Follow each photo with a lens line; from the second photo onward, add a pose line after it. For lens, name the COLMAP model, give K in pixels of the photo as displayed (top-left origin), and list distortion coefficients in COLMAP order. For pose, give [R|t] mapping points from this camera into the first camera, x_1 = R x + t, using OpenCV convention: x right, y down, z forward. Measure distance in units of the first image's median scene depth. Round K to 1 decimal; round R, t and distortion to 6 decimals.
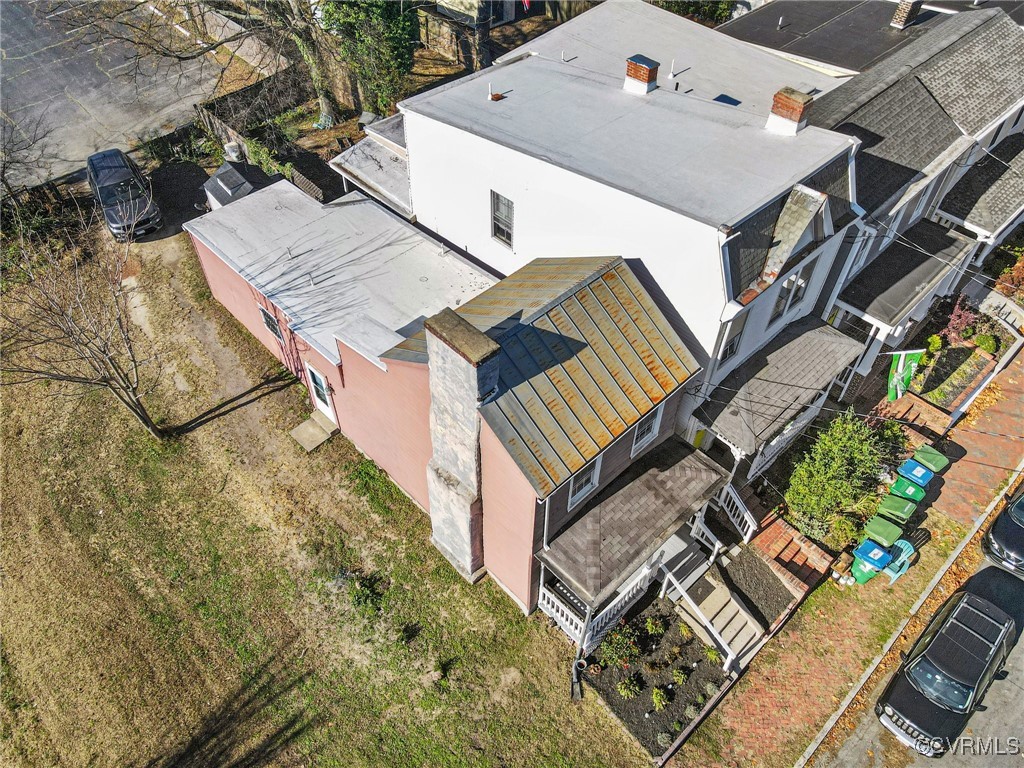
lens RADIAL K [[752.4, 0, 516.5], [0, 752.4, 388.2], [0, 0, 1]] dist [-0.002598, 0.030799]
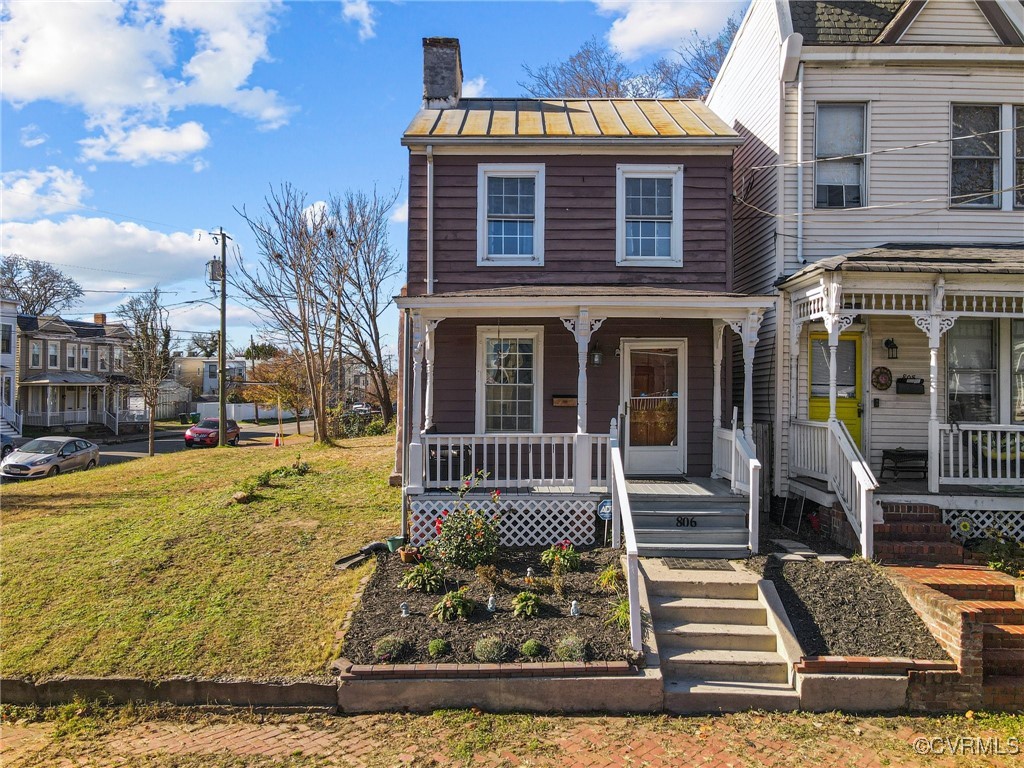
lens RADIAL K [[752.4, 0, 516.5], [0, 752.4, 388.2], [0, 0, 1]] dist [-0.002598, 0.030799]
pose [[0.726789, -0.014170, -0.686714, 0.499105], [-0.514199, 0.651632, -0.557652, 0.532528], [0.455387, 0.758403, 0.466313, 0.688474]]
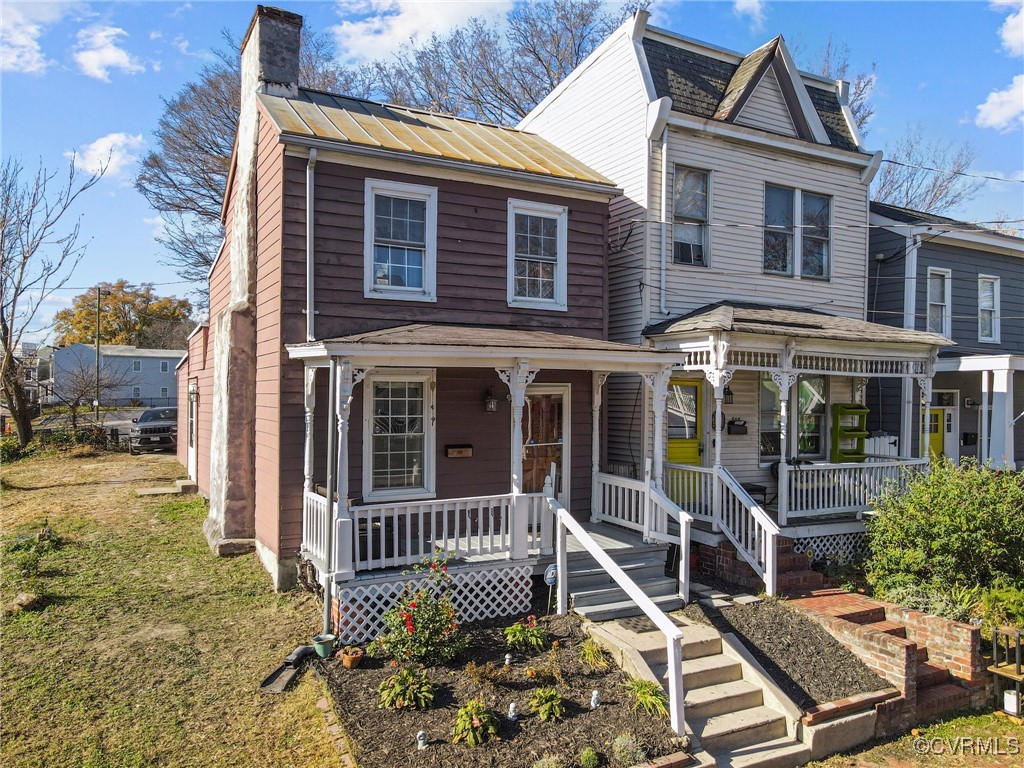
lens RADIAL K [[751.1, 0, 512.4], [0, 751.1, 397.3], [0, 0, 1]] dist [-0.000505, 0.033608]
pose [[0.965775, -0.001655, -0.259377, 0.293809], [-0.192941, 0.663750, -0.722641, 0.548053], [0.173358, 0.747953, 0.640713, 0.618382]]
